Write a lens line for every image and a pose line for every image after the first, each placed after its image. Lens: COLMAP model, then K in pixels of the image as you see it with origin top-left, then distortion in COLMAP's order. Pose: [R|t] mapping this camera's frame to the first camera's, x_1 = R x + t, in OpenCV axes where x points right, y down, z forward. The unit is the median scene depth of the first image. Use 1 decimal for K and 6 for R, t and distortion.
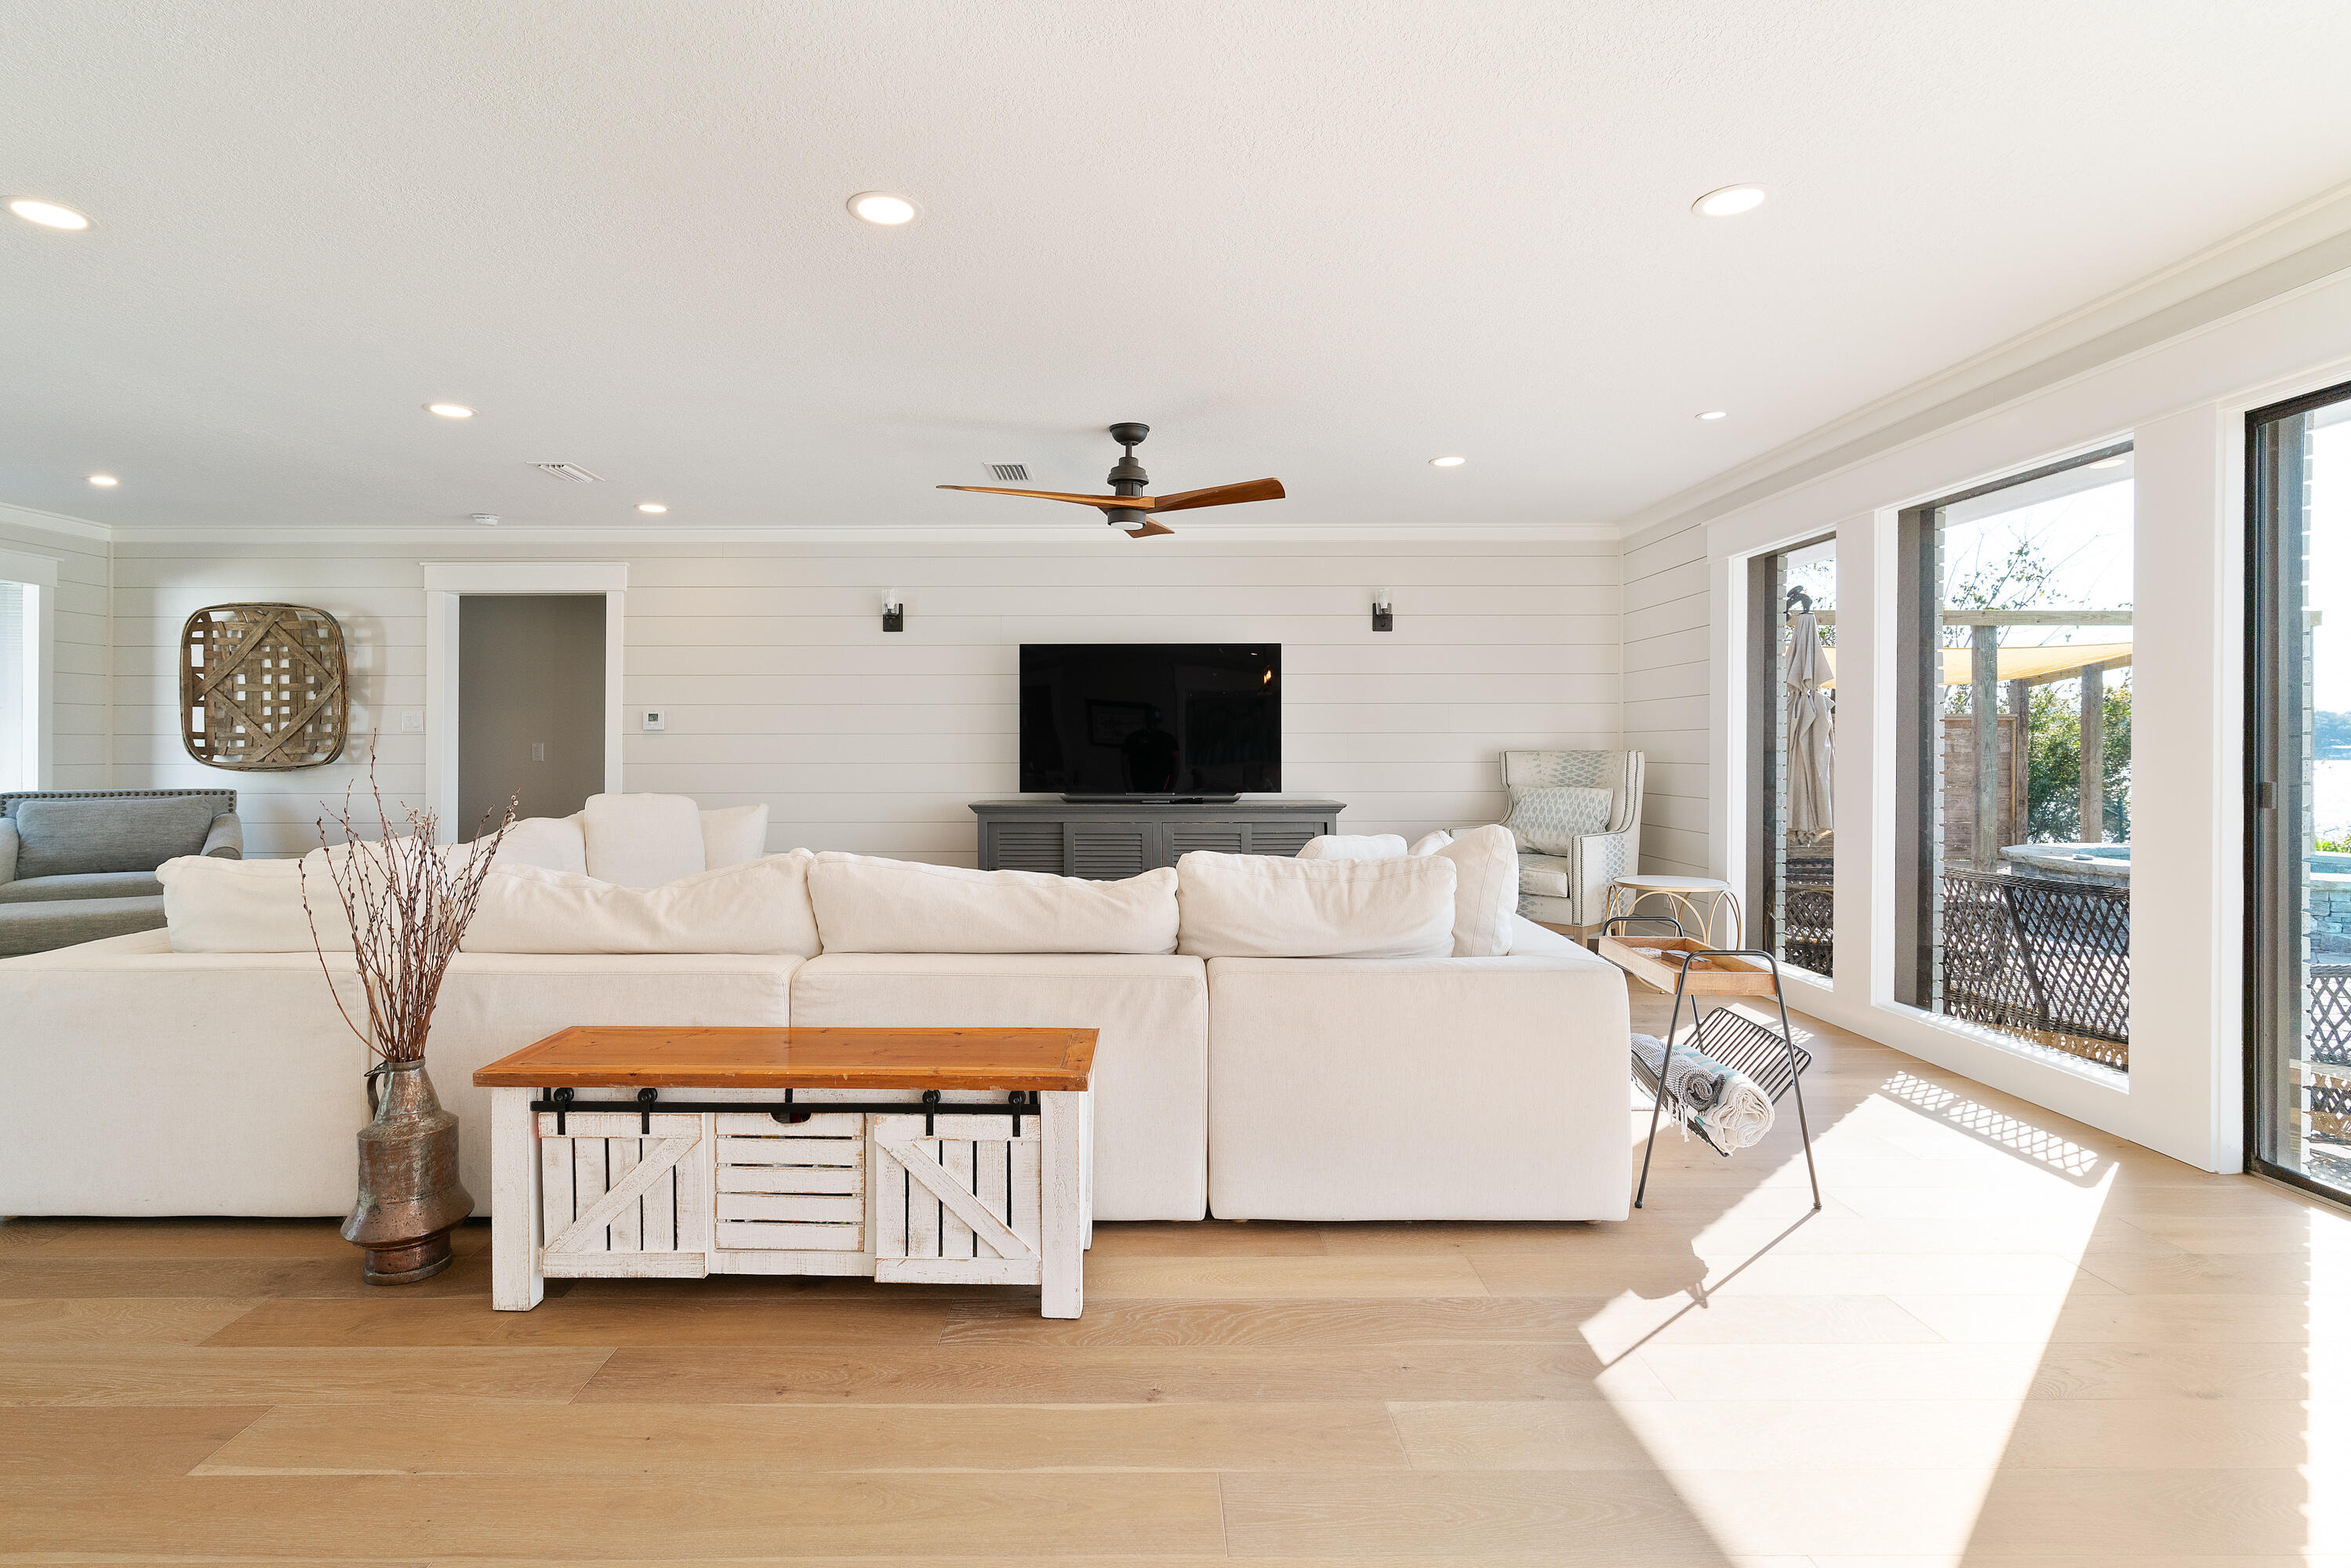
lens RADIAL K [[1123.9, 0, 1175.5], [0, 1123.9, 784.0], [0, 0, 1]] dist [-0.002075, -0.000400]
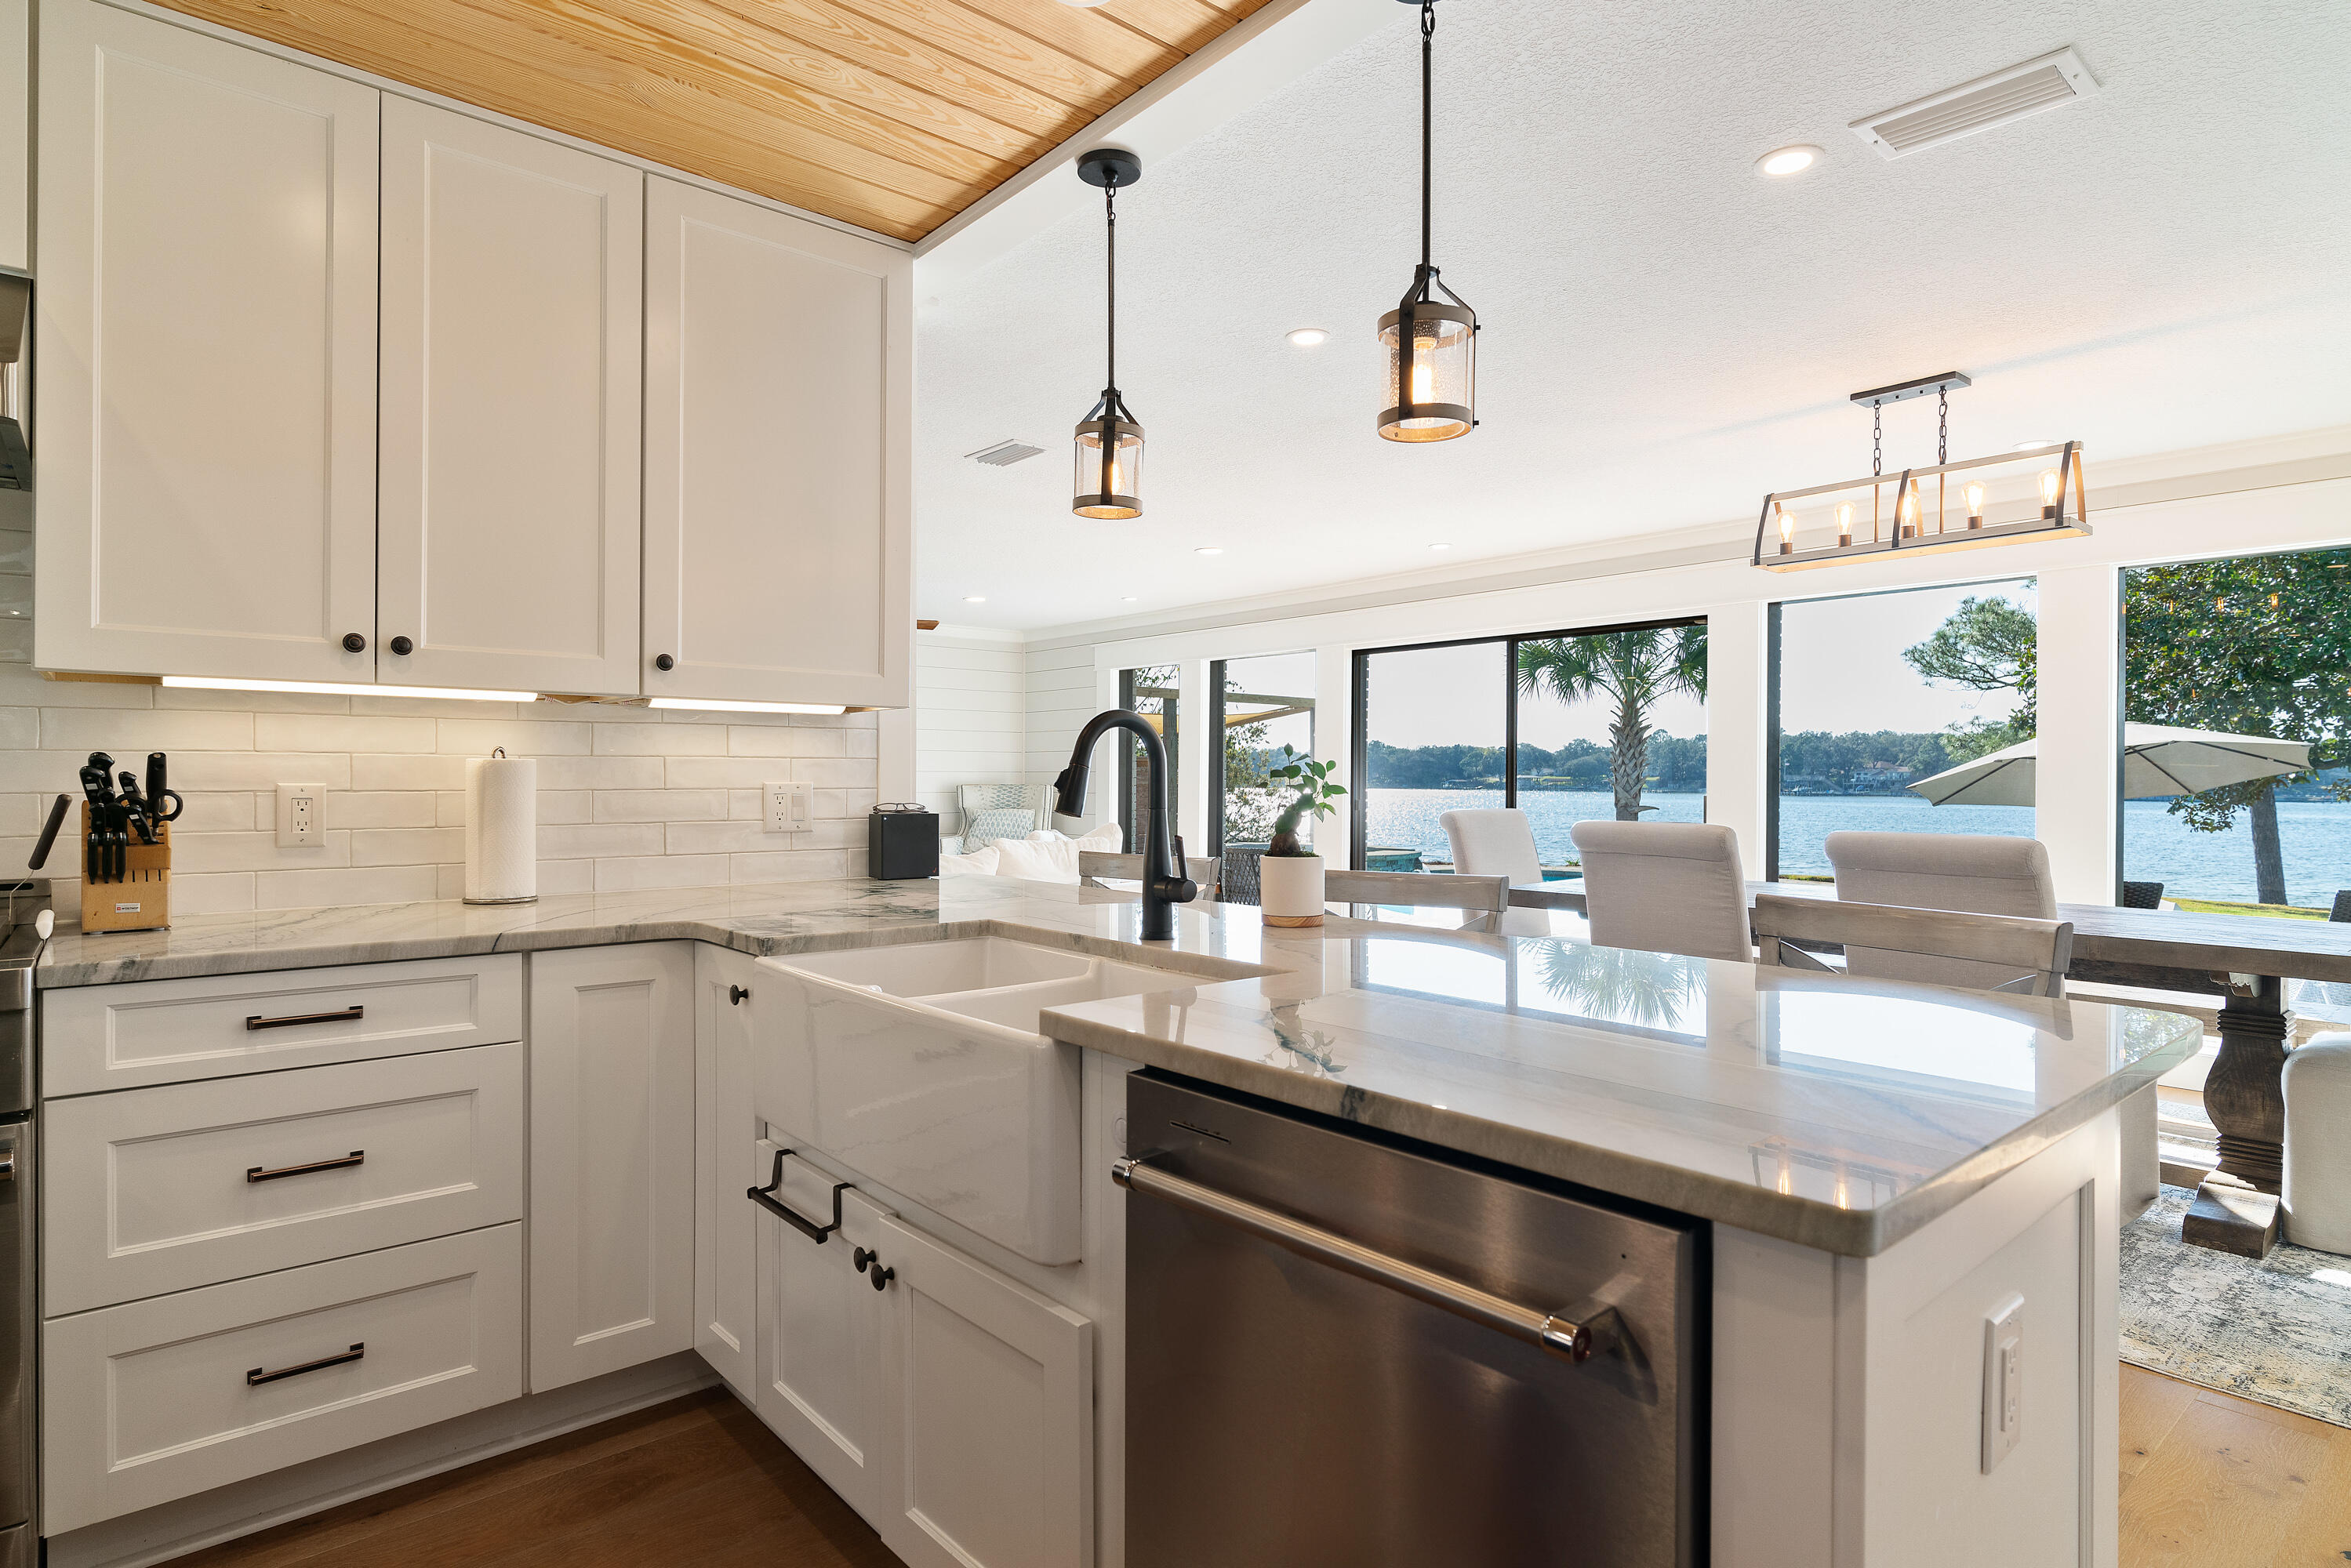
lens RADIAL K [[1245.6, 0, 1175.5], [0, 1245.6, 784.0], [0, 0, 1]] dist [-0.015694, 0.011196]
pose [[0.757886, 0.003709, 0.652376, -0.562133], [0.012919, 0.999702, -0.020693, 0.007359], [-0.652259, 0.024112, 0.757613, -0.406272]]
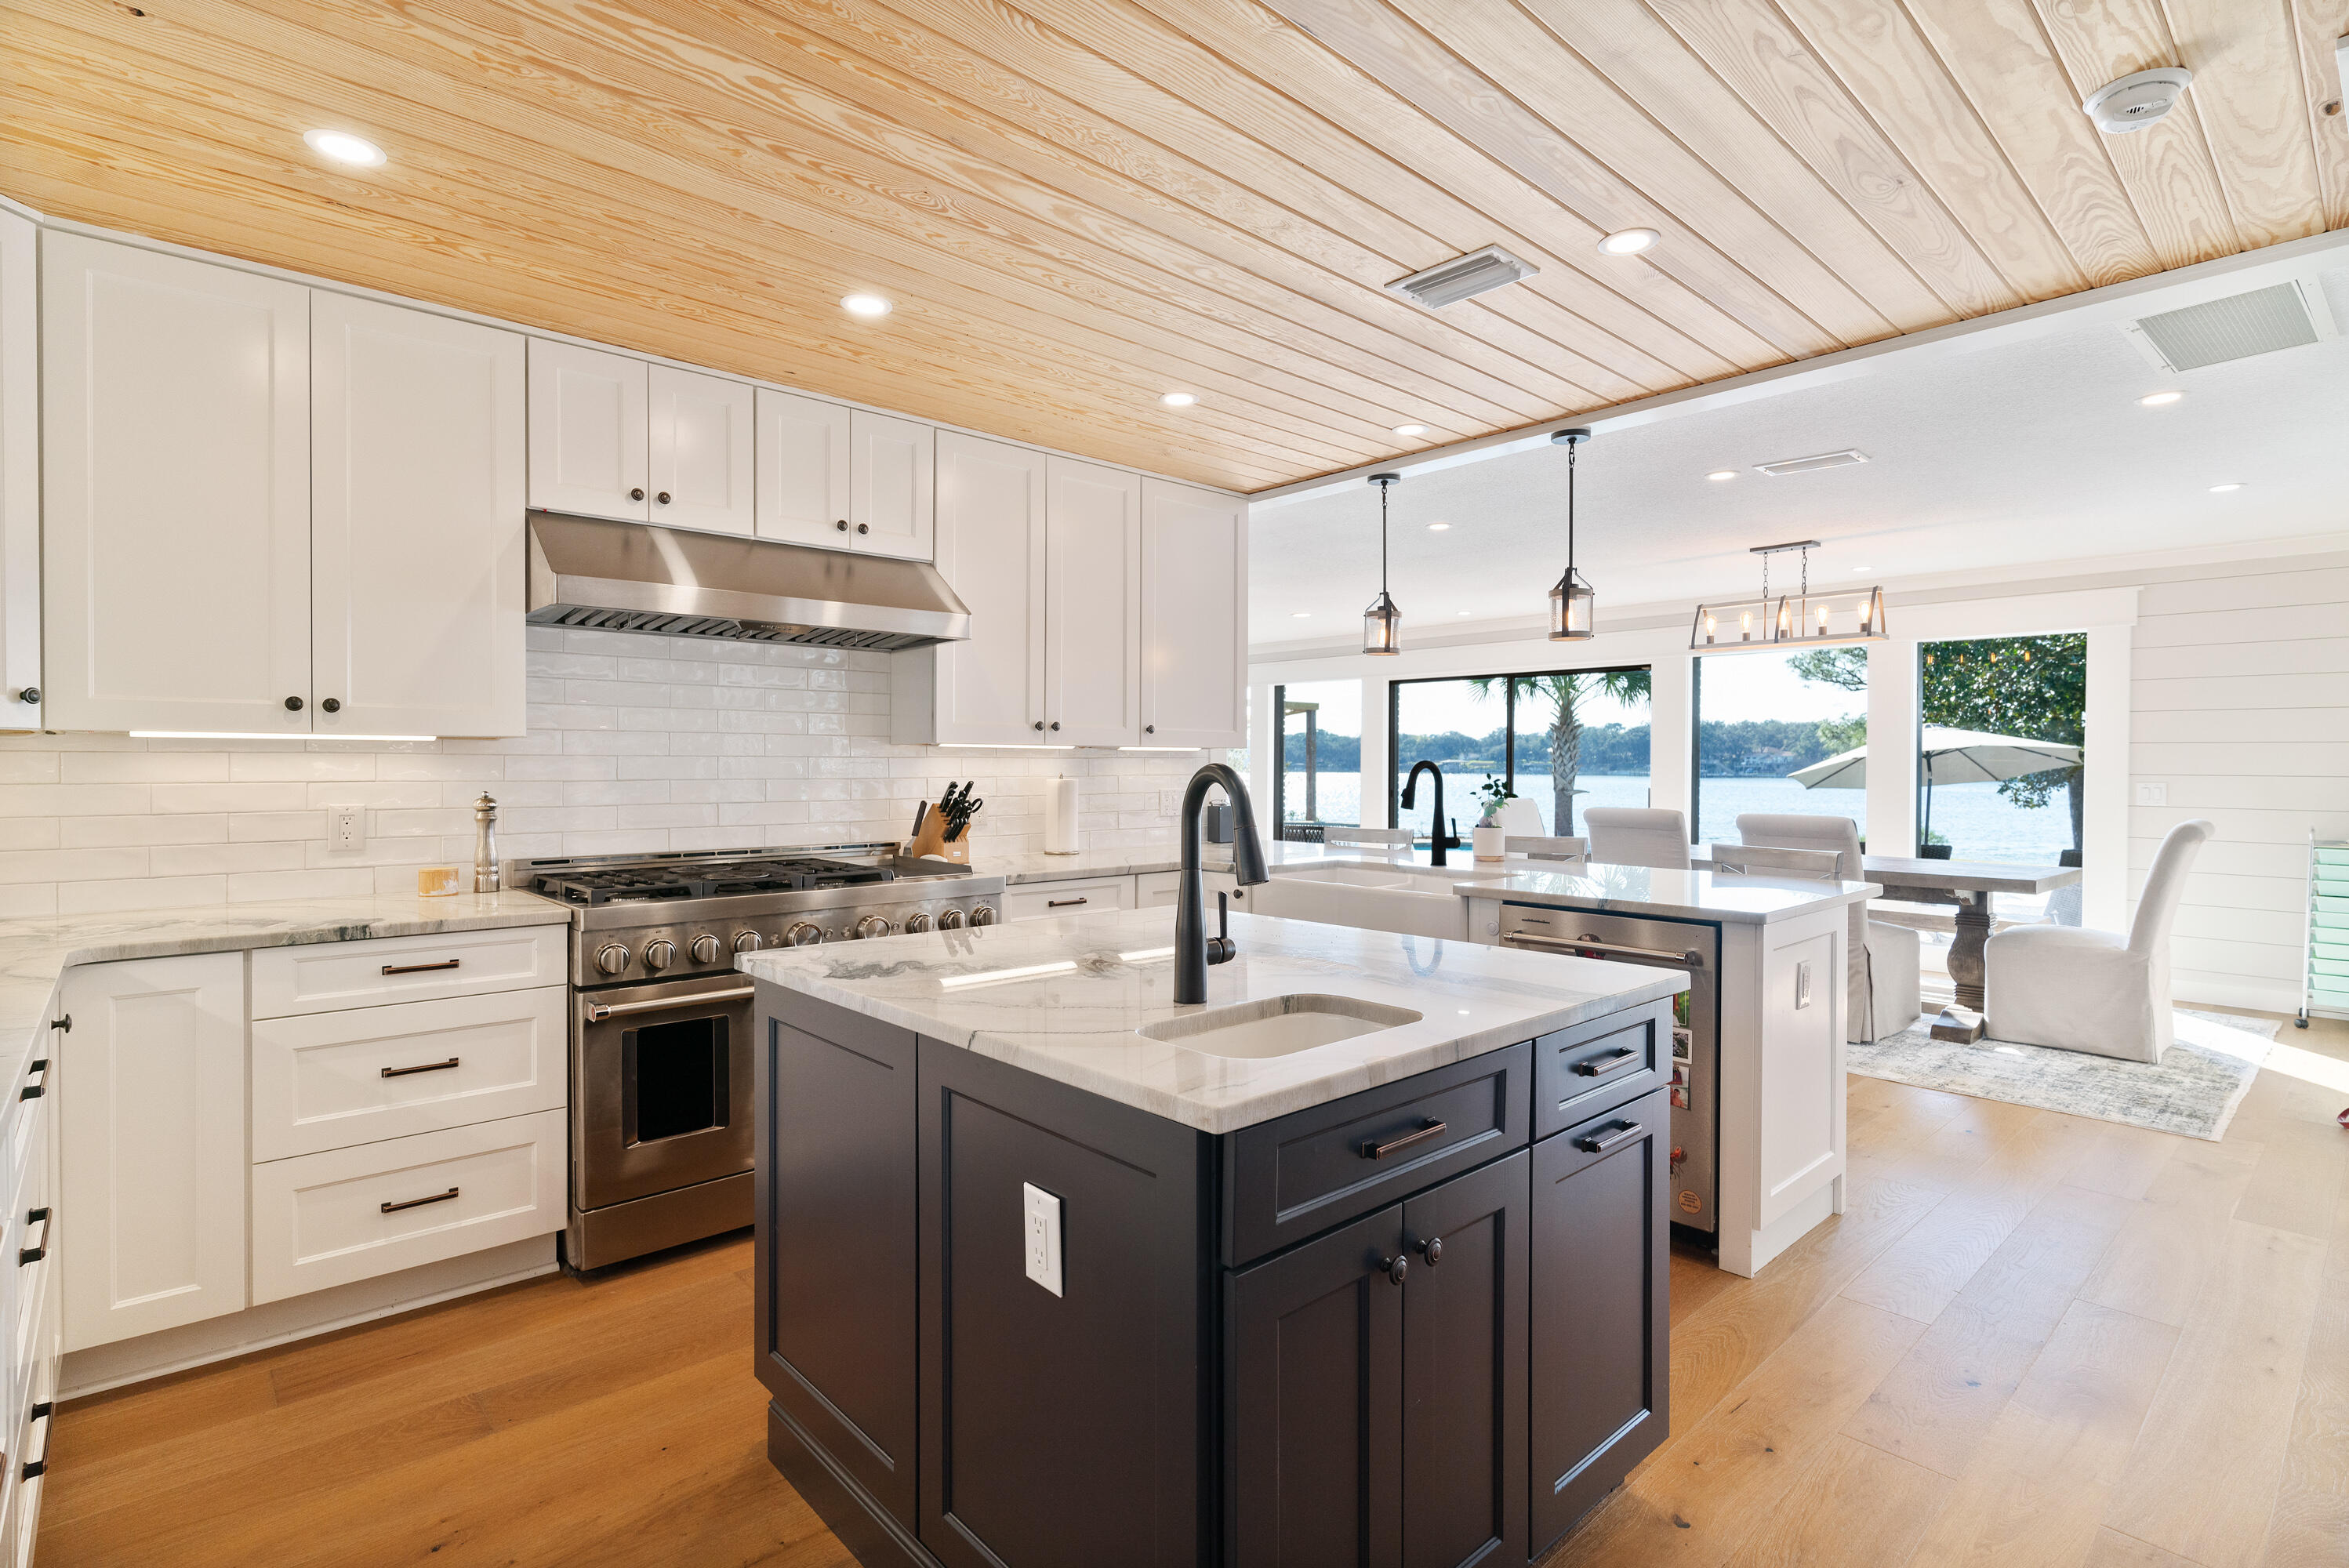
lens RADIAL K [[1123.0, 0, 1174.5], [0, 1123.0, 784.0], [0, 0, 1]] dist [-0.002075, -0.000400]
pose [[0.737479, -0.008312, 0.675319, -0.912438], [0.017084, 0.999834, -0.006351, -0.004121], [-0.675154, 0.016221, 0.737498, -0.532254]]
